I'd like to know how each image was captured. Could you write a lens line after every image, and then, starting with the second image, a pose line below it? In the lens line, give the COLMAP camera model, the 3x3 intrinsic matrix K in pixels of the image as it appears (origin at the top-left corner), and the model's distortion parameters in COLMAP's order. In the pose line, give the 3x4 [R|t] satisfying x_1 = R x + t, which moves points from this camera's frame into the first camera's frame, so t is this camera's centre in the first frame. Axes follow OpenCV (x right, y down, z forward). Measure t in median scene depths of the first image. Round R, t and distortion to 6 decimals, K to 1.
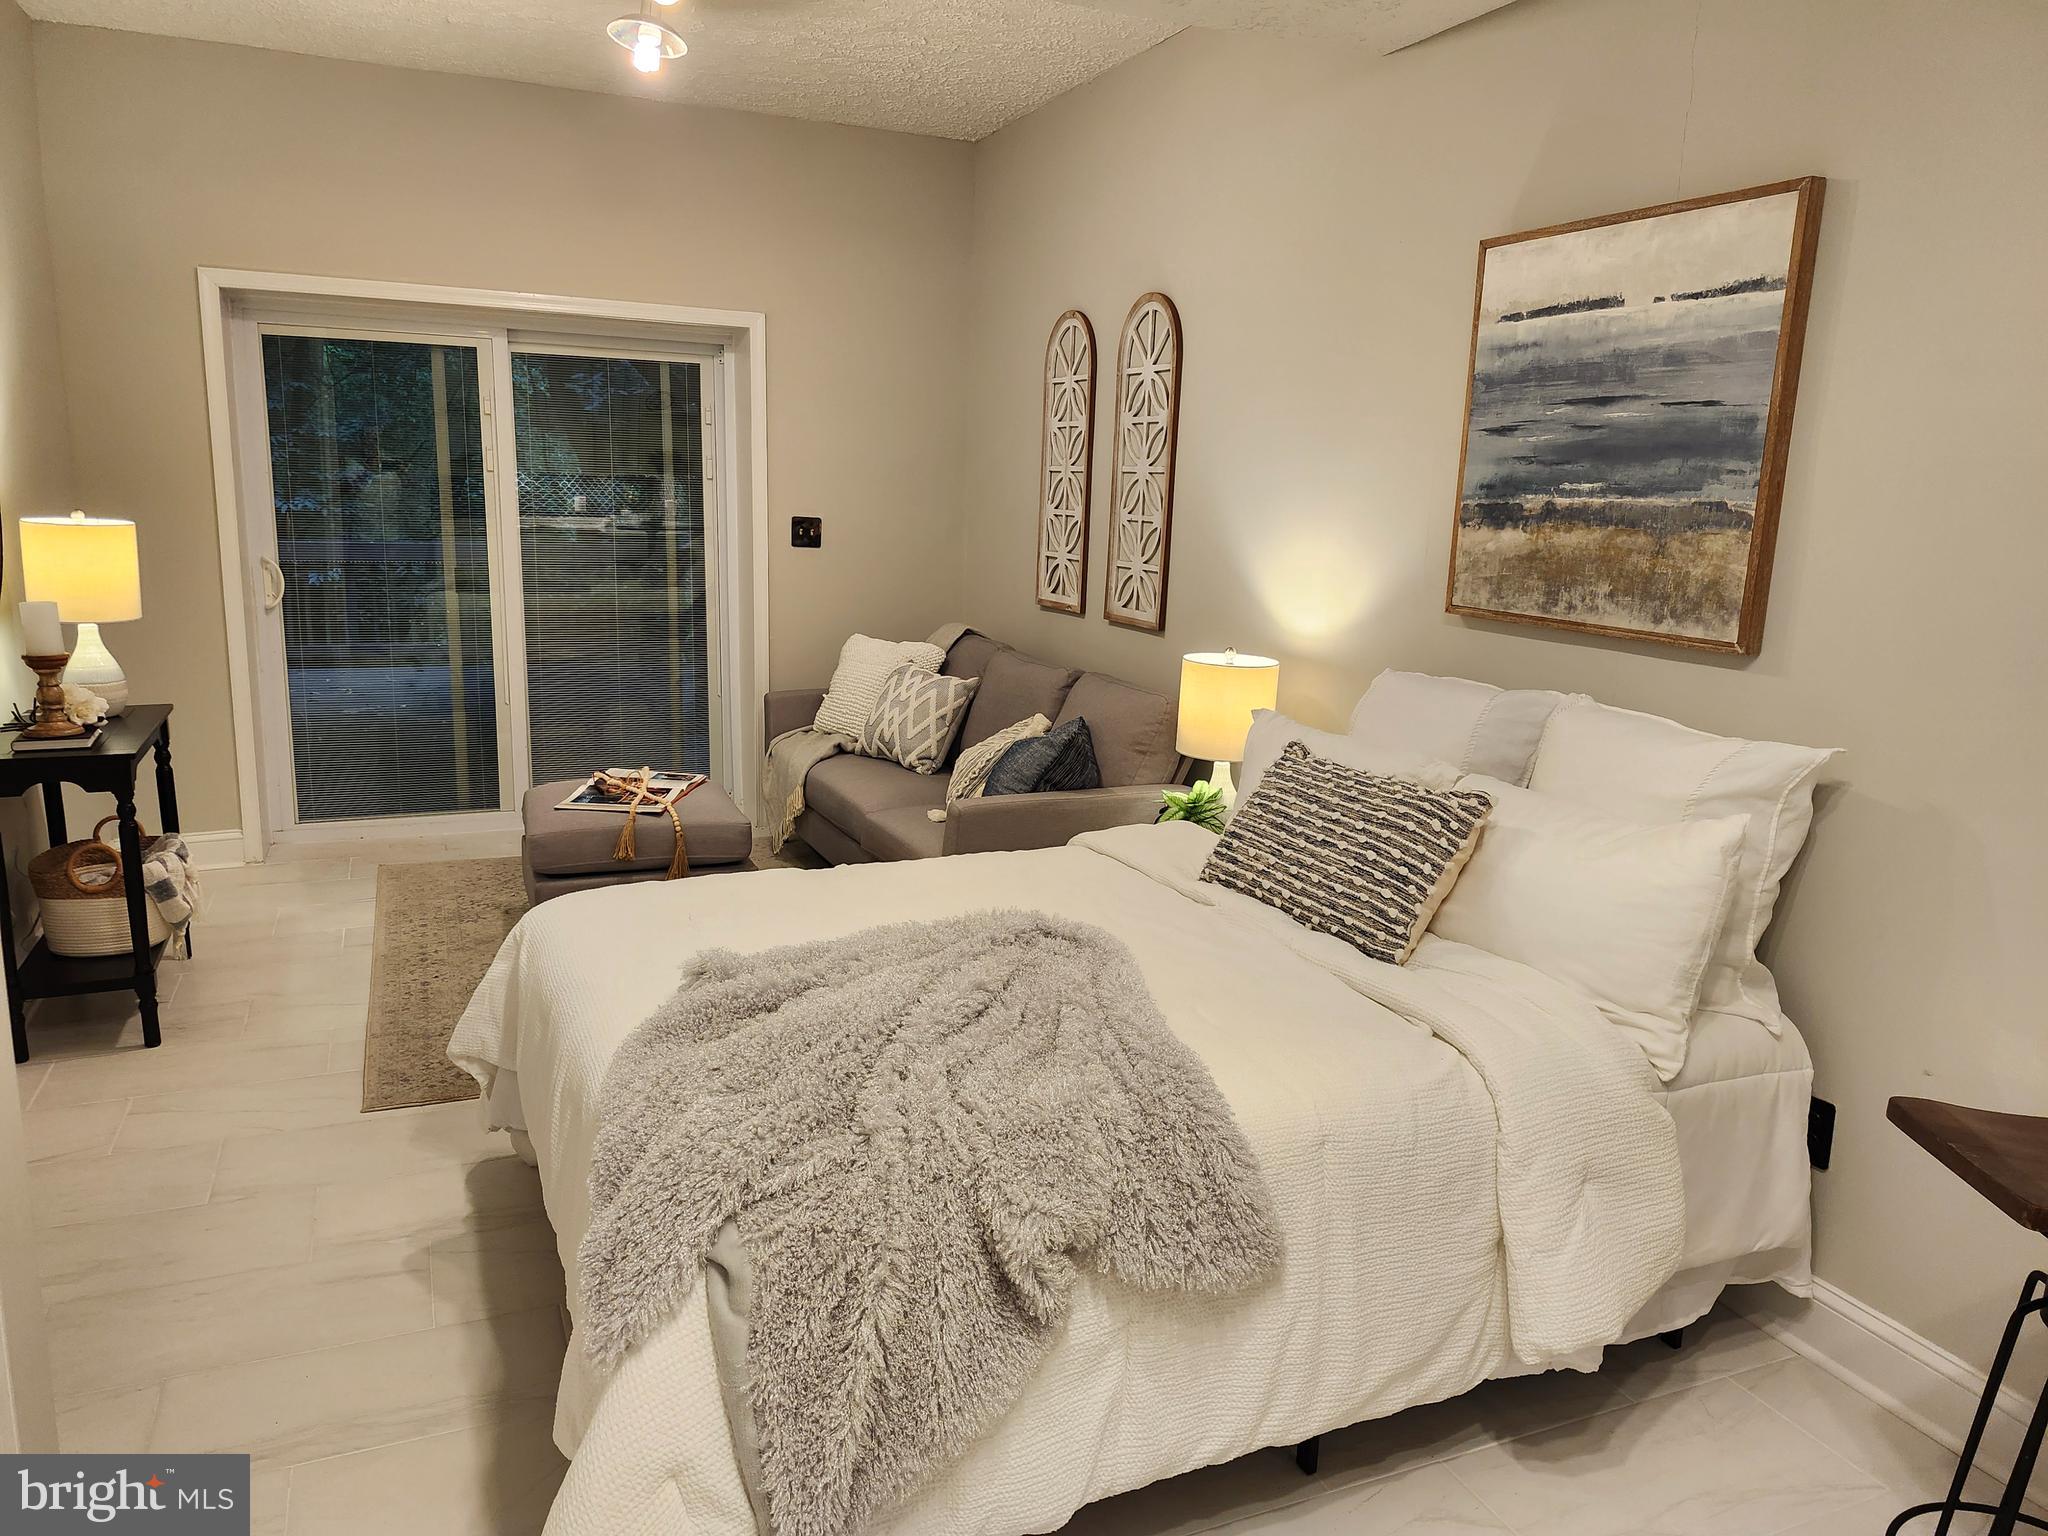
lens RADIAL K [[1419.5, 0, 1035.4], [0, 1419.5, 771.4], [0, 0, 1]] dist [0.077016, -0.078425]
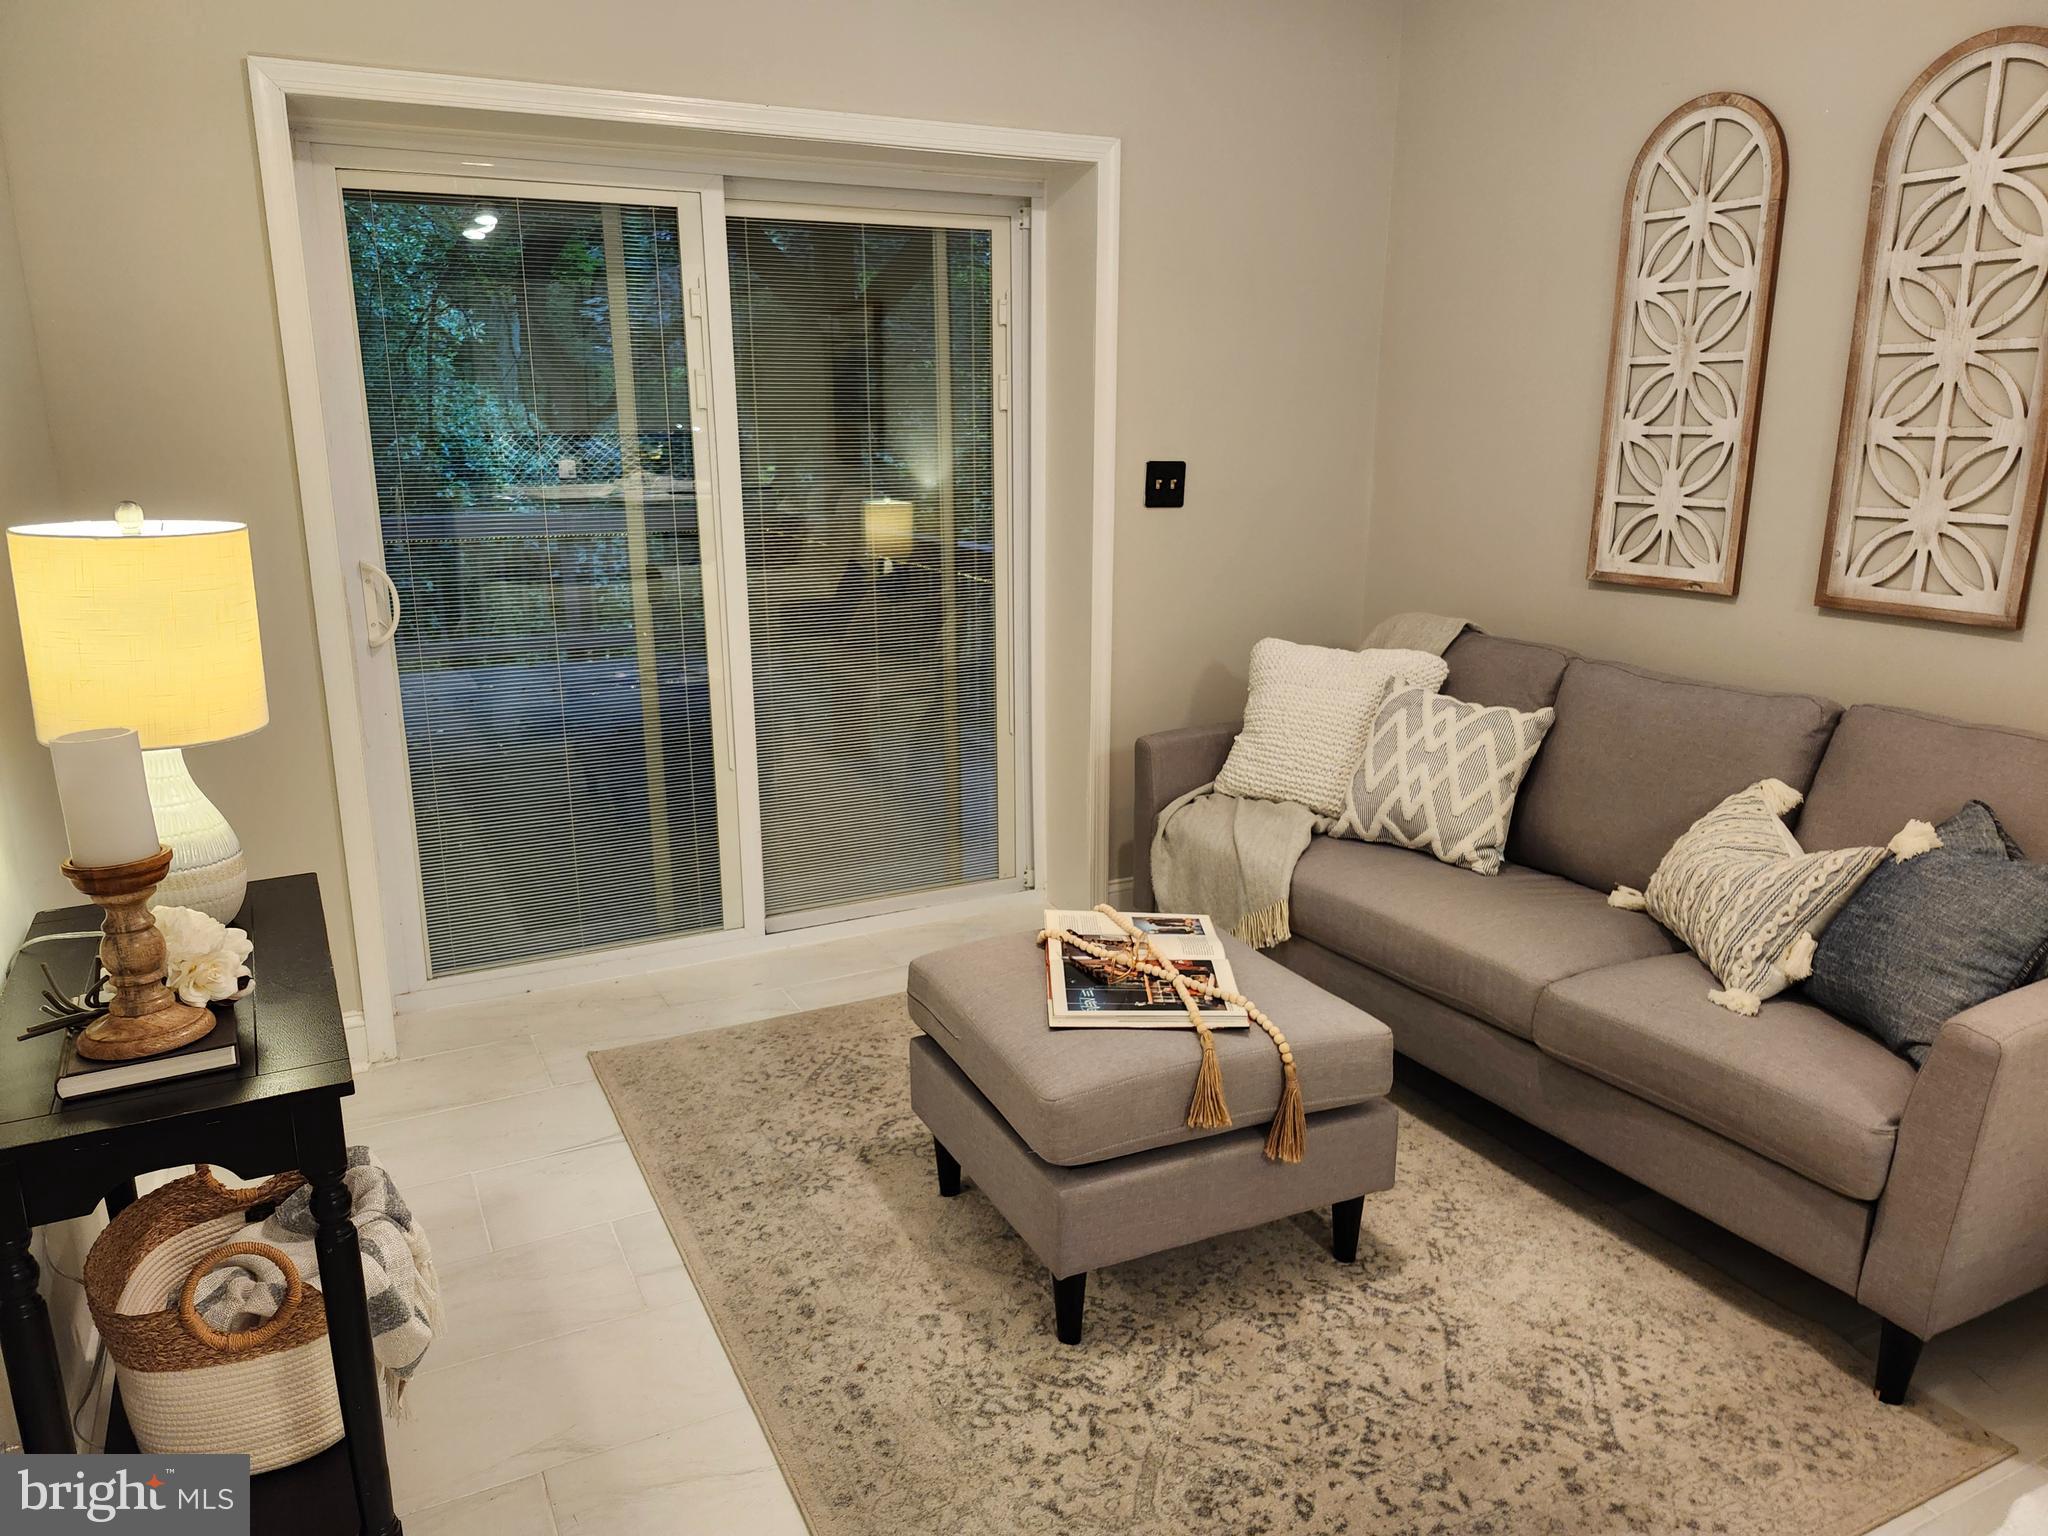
lens RADIAL K [[1419.5, 0, 1014.1], [0, 1419.5, 775.2], [0, 0, 1]] dist [0.077016, -0.078425]
pose [[0.997960, -0.048508, 0.041514, -0.296668], [0.046681, 0.997944, 0.043918, -0.074401], [-0.043559, -0.041891, 0.998172, 0.384741]]
